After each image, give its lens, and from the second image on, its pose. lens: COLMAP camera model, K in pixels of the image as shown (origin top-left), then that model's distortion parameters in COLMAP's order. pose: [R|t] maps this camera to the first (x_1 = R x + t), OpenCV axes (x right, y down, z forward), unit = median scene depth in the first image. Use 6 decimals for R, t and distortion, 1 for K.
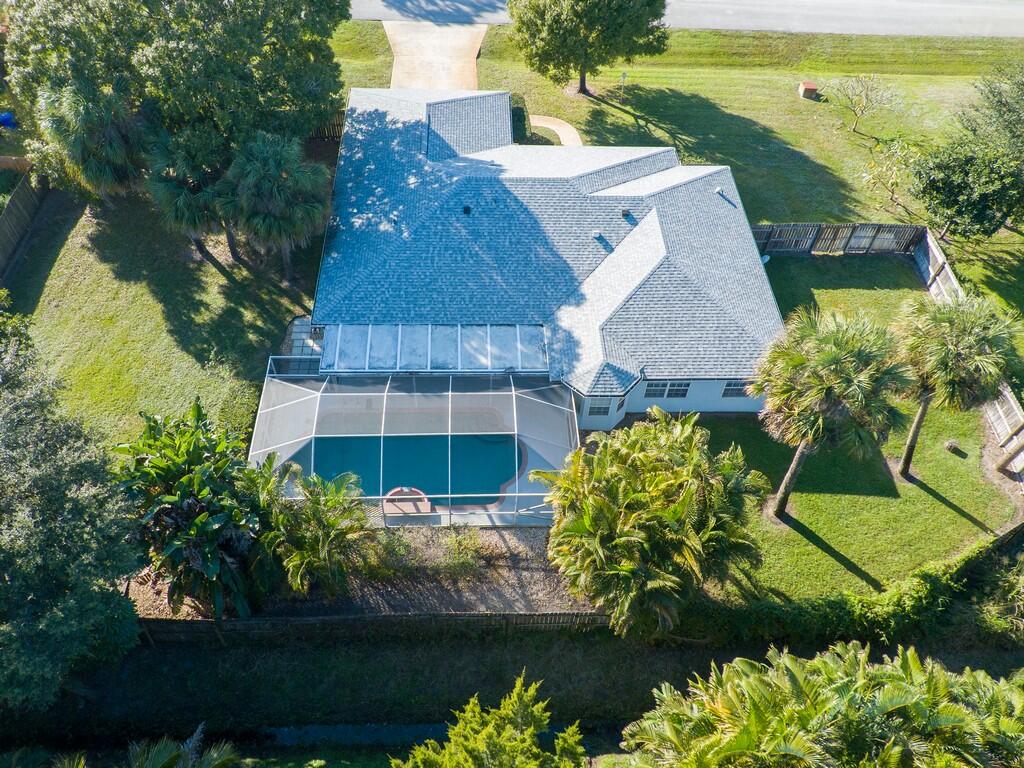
lens RADIAL K [[796.1, 0, 514.0], [0, 796.1, 385.1], [0, 0, 1]] dist [0.113650, -0.180651]
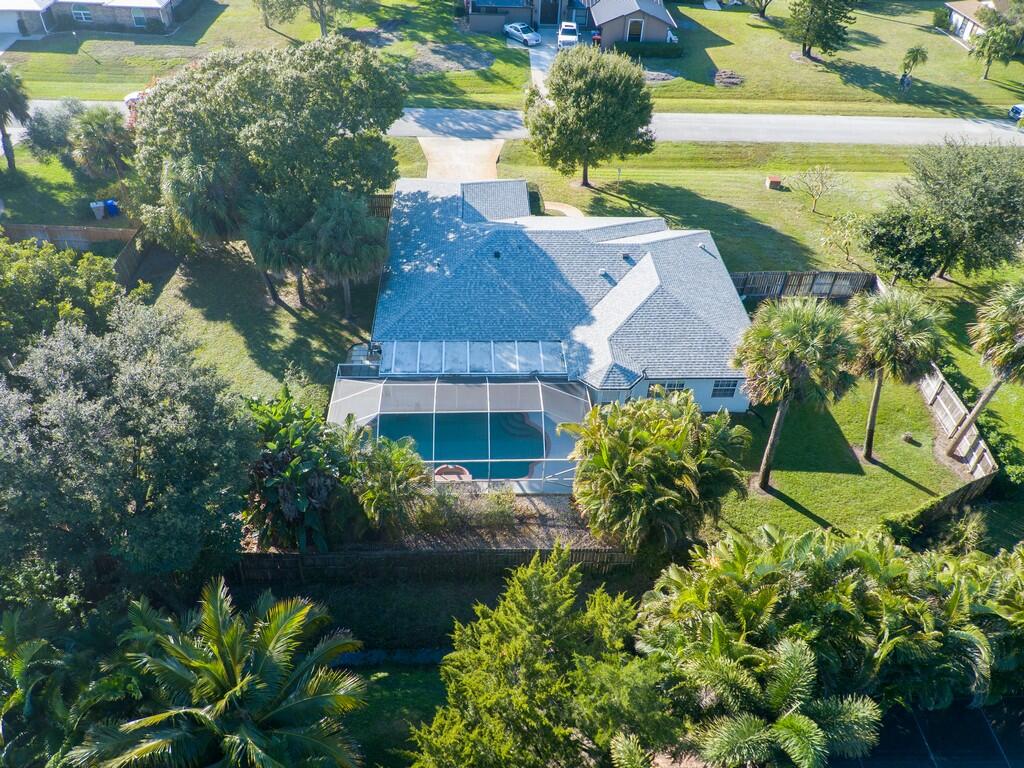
lens RADIAL K [[776.6, 0, 512.9], [0, 776.6, 385.2], [0, 0, 1]] dist [0.117752, -0.190820]
pose [[0.999952, -0.009410, -0.002735, -0.031550], [0.008820, 0.985861, -0.167331, 0.174686], [0.004271, 0.167299, 0.985897, -0.145779]]
